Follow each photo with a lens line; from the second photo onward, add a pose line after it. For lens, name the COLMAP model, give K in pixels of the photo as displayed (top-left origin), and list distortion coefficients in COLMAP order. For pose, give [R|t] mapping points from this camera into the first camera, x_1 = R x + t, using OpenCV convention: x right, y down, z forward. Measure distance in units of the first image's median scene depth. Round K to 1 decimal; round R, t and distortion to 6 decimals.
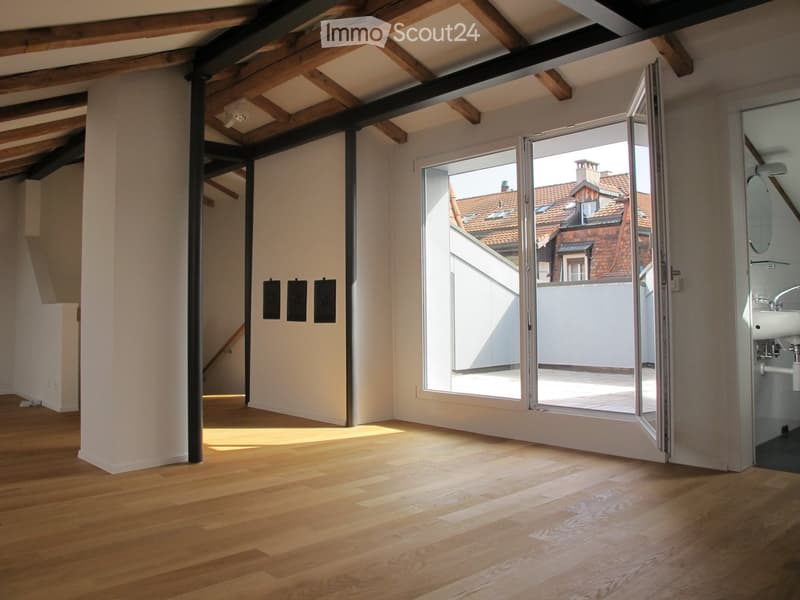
lens RADIAL K [[666.7, 0, 400.0], [0, 666.7, 300.0], [0, 0, 1]] dist [0.009426, 0.006941]
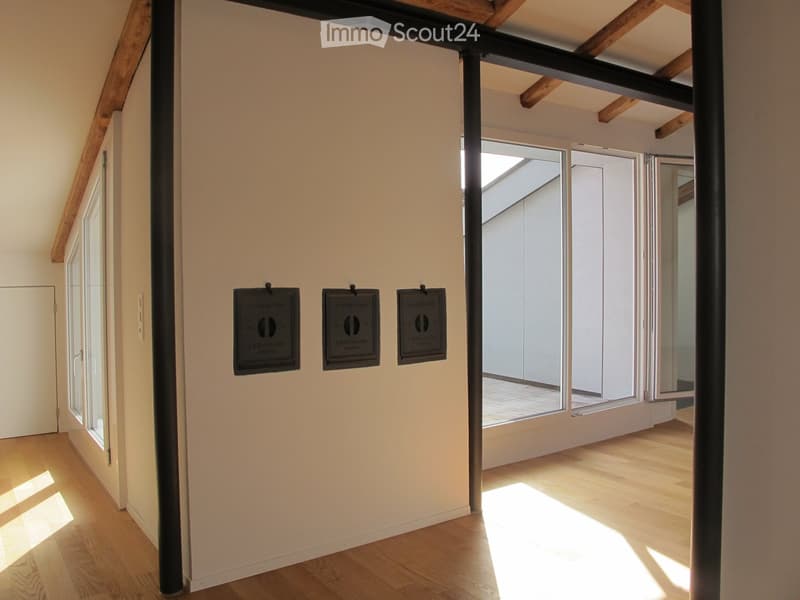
lens RADIAL K [[666.7, 0, 400.0], [0, 666.7, 300.0], [0, 0, 1]] dist [0.009426, 0.006941]
pose [[0.132387, -0.049469, 0.989963, -0.737729], [-0.023916, 0.998304, 0.053084, -0.053883], [-0.990910, -0.030704, 0.130979, 0.992008]]
